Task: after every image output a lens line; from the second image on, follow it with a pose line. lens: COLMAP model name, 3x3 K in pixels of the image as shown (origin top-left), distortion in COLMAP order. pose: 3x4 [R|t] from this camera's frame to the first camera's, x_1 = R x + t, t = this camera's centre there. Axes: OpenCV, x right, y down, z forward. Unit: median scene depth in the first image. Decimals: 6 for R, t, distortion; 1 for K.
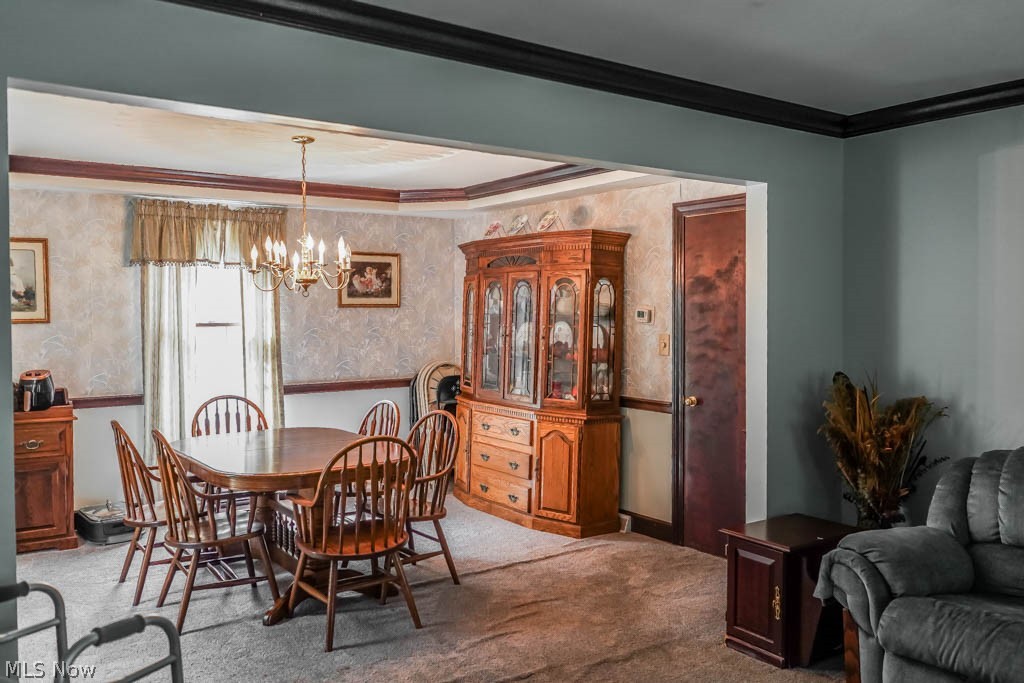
lens RADIAL K [[806.2, 0, 511.6], [0, 806.2, 343.2], [0, 0, 1]] dist [0.004996, -0.002903]
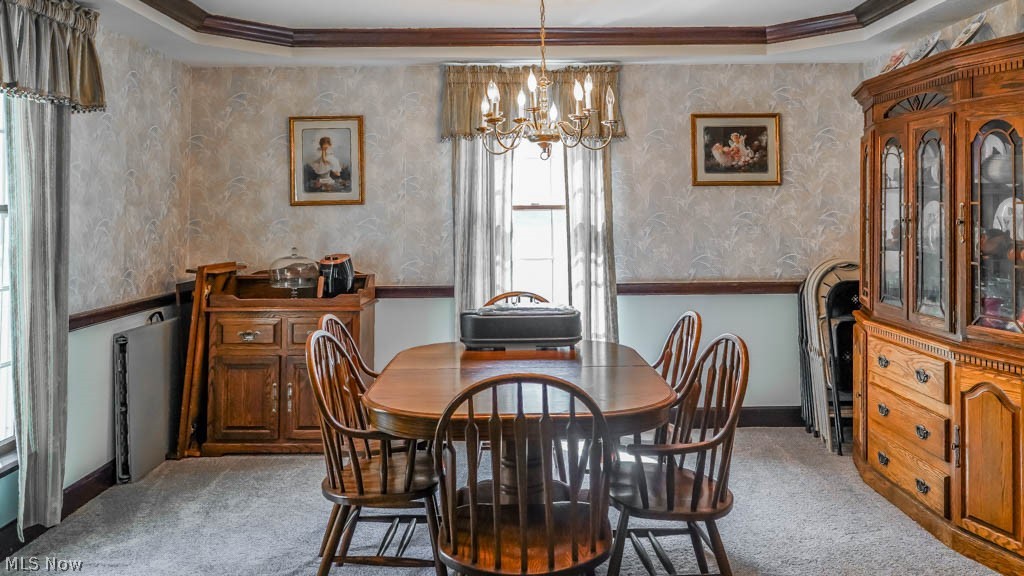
lens RADIAL K [[807.2, 0, 521.8], [0, 807.2, 163.6], [0, 0, 1]] dist [-0.002385, -0.000754]
pose [[0.821983, -0.038332, -0.568221, 0.109242], [-0.017272, 0.995596, -0.092147, 0.010391], [0.569251, 0.085558, 0.817700, 0.310525]]
